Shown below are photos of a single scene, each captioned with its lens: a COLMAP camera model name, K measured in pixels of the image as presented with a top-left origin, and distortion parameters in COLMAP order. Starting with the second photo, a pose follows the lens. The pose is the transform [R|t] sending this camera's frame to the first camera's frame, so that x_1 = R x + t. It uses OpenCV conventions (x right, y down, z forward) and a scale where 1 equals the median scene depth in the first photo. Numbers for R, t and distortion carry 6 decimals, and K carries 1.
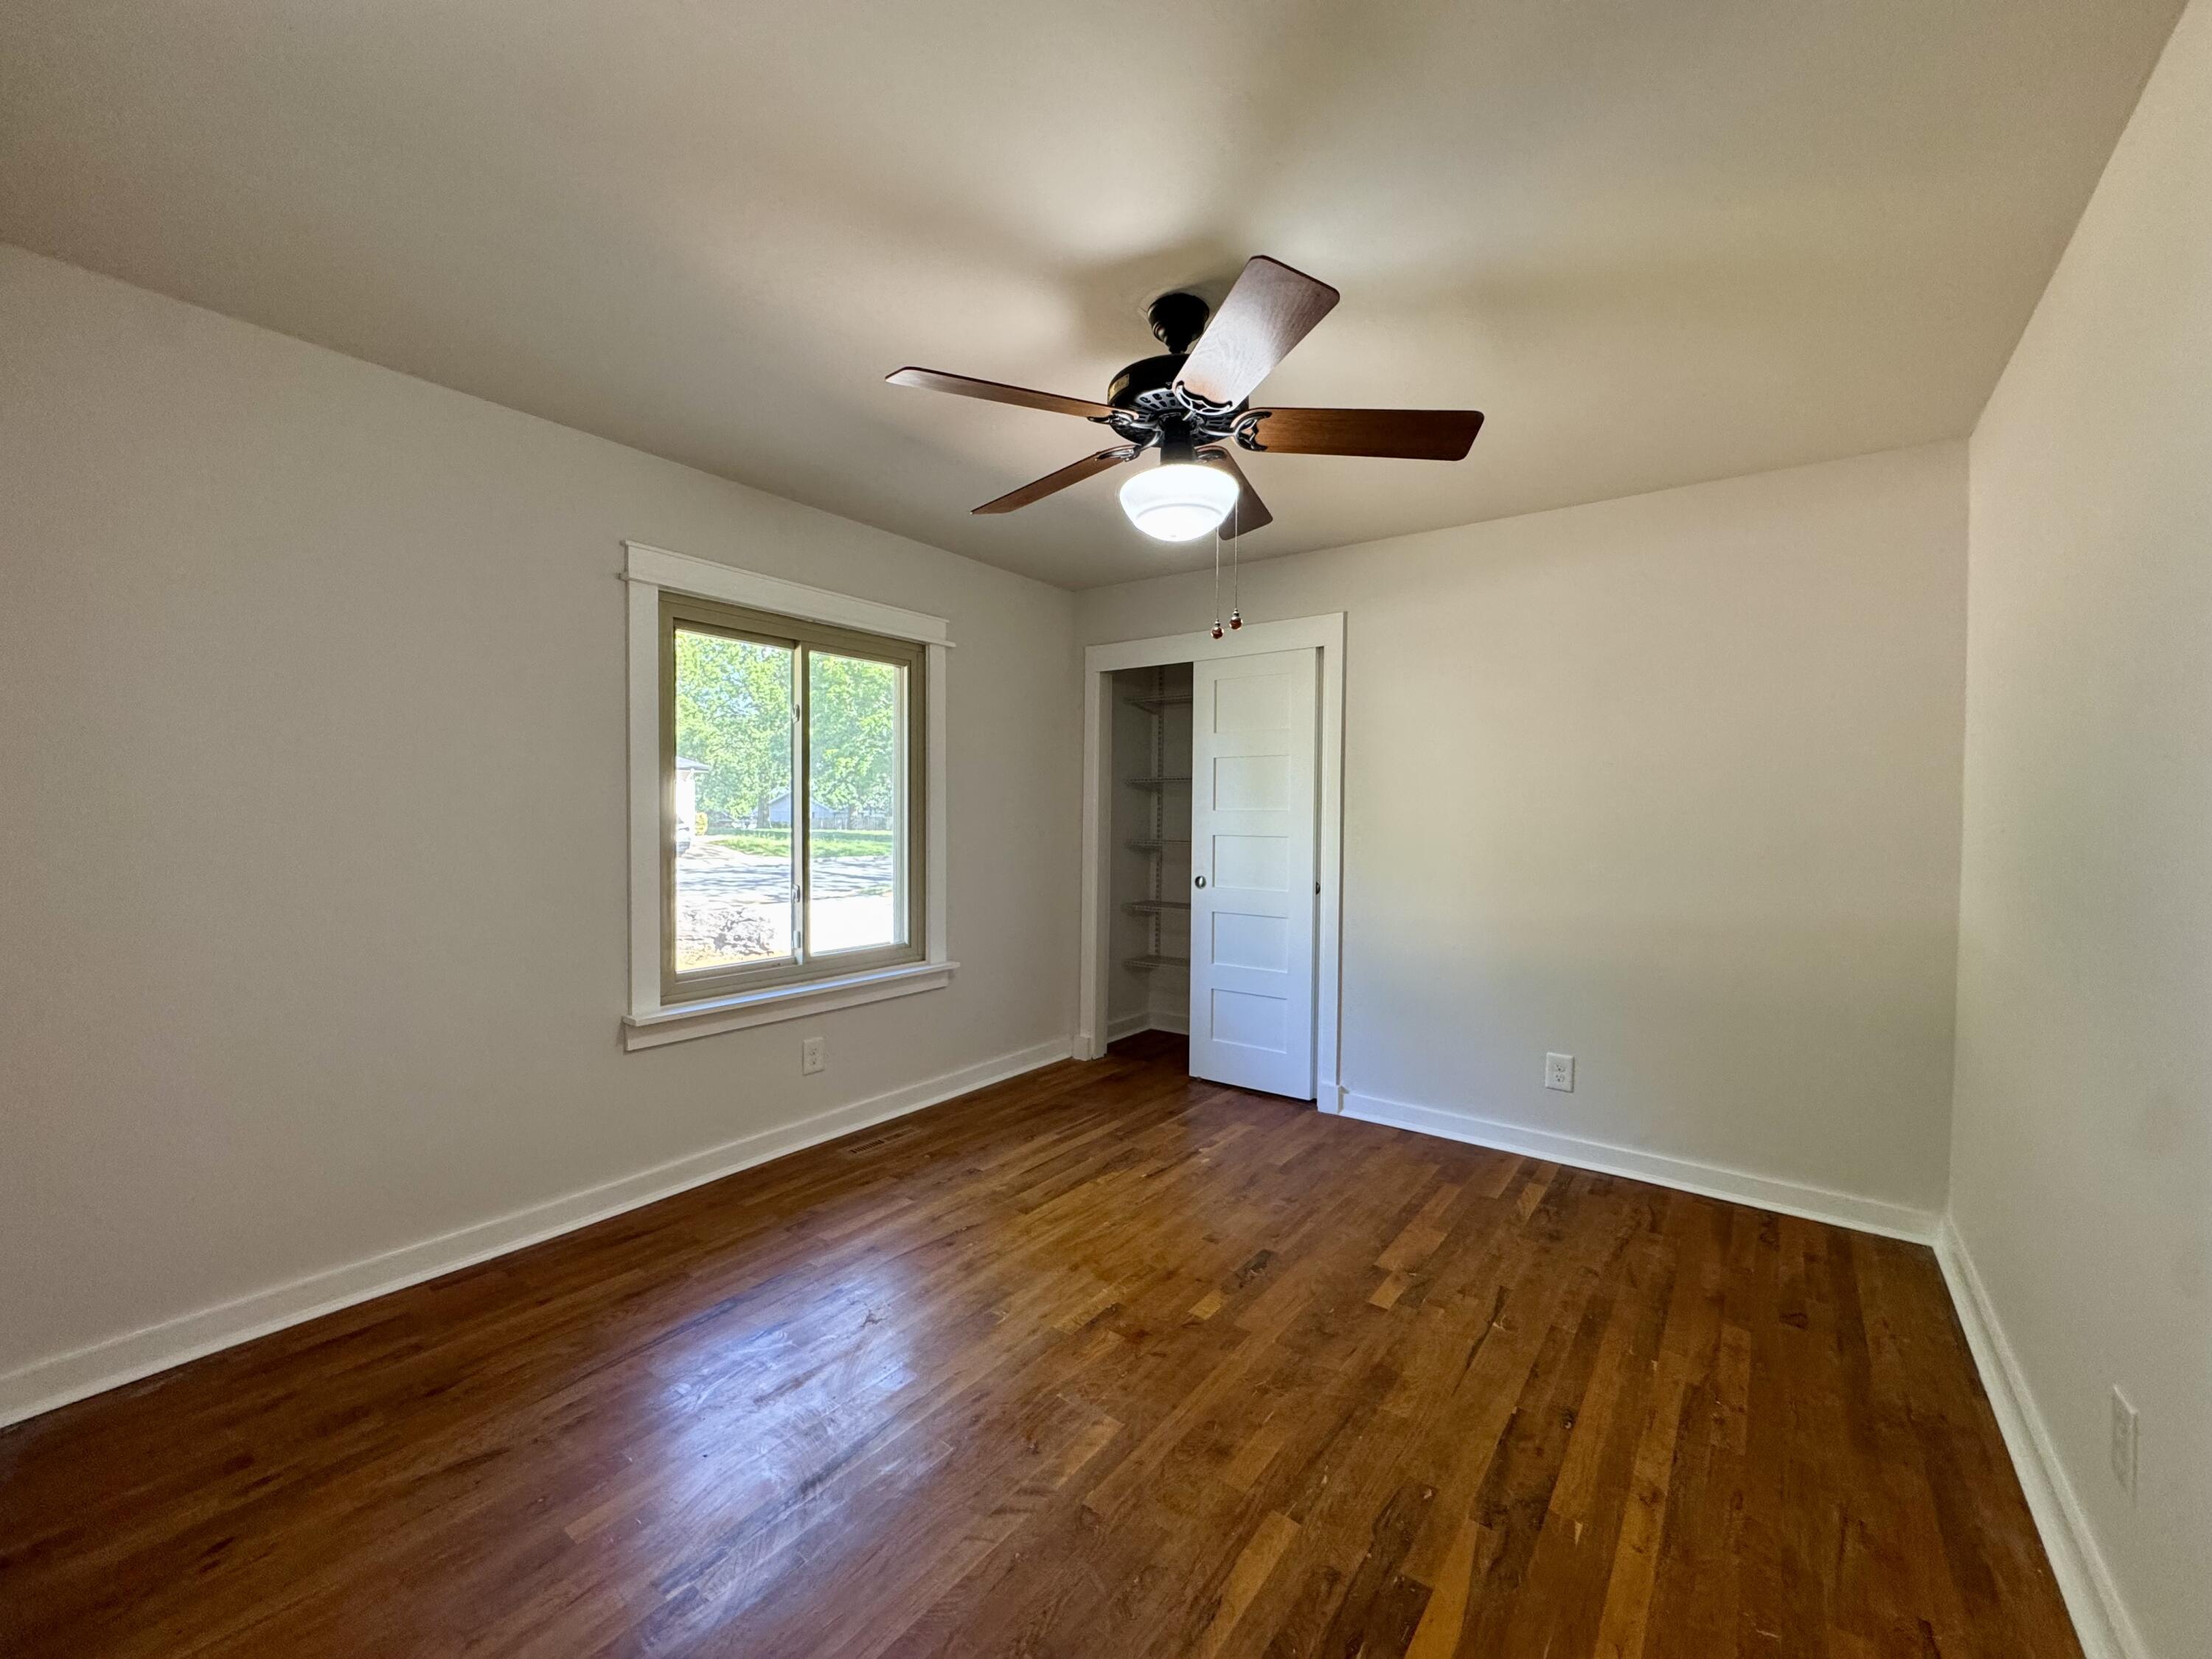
lens RADIAL K [[885.4, 0, 1105.9], [0, 885.4, 827.7], [0, 0, 1]] dist [-0.000771, 0.000494]
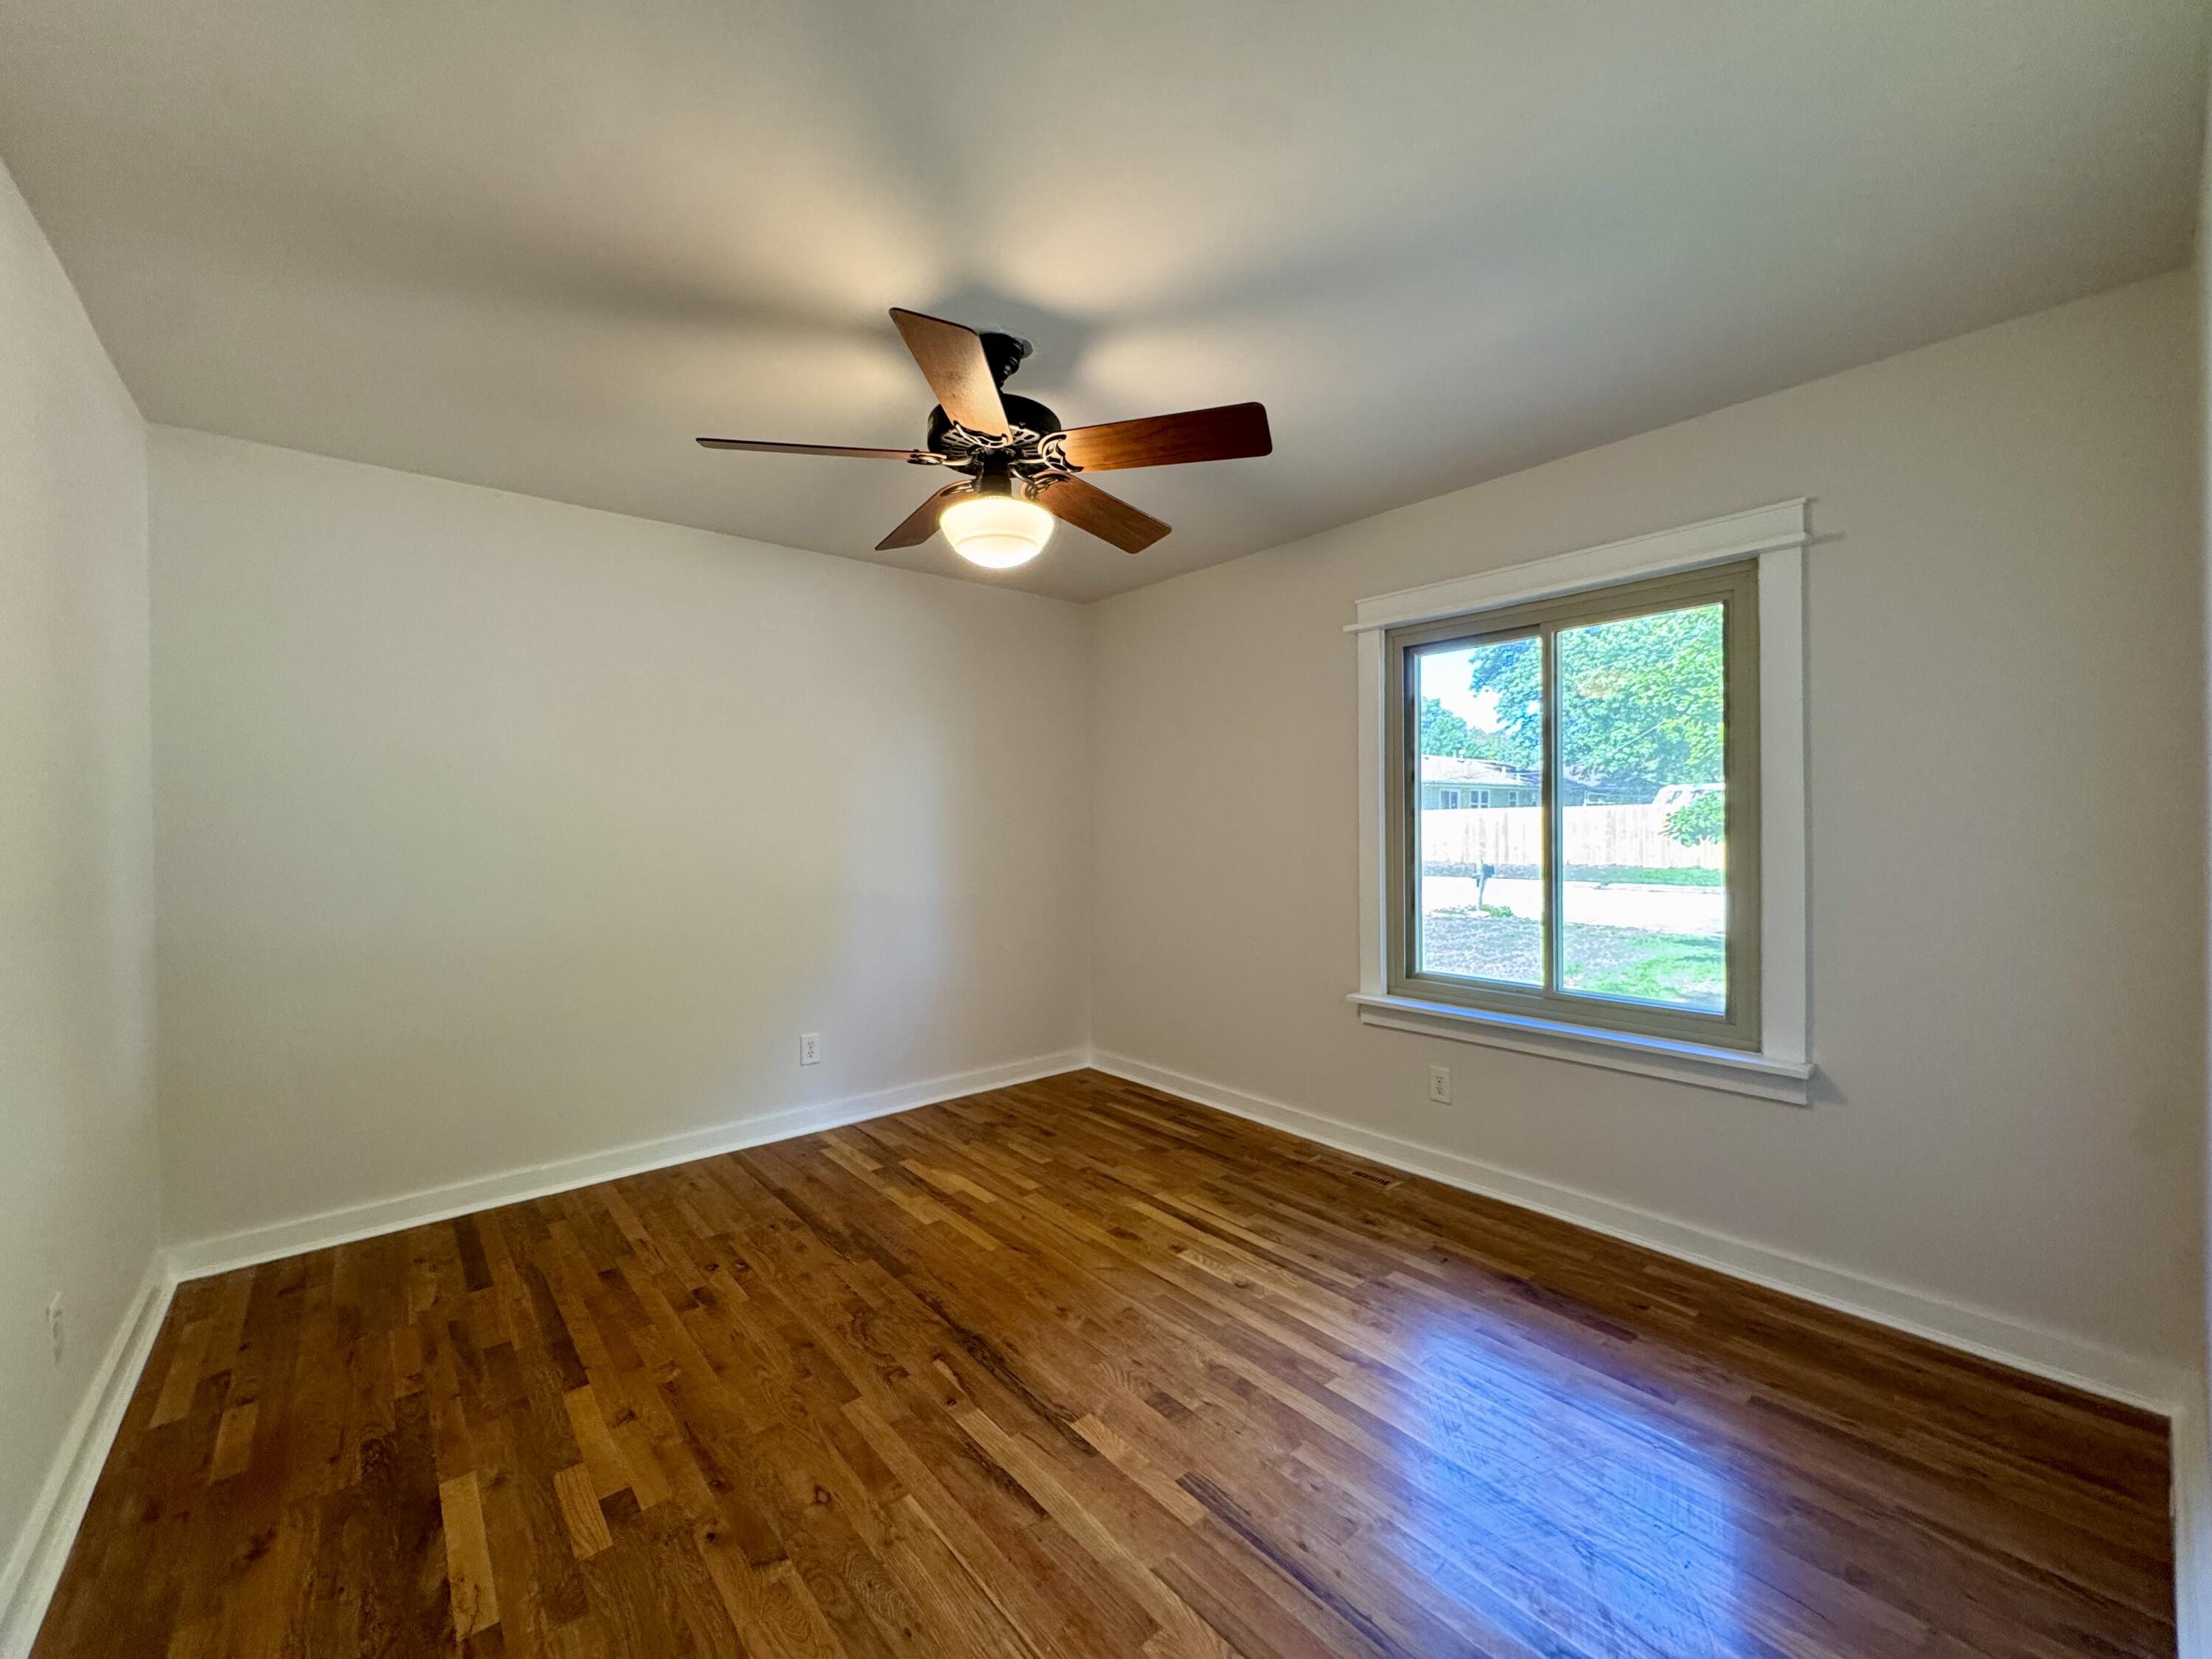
lens RADIAL K [[885.4, 0, 1105.9], [0, 885.4, 827.7], [0, 0, 1]] dist [-0.000771, 0.000494]
pose [[-0.201540, 0.004569, -0.979470, 0.572817], [-0.009251, 0.999936, 0.006568, -0.011819], [0.979437, 0.010385, -0.201485, 0.745032]]
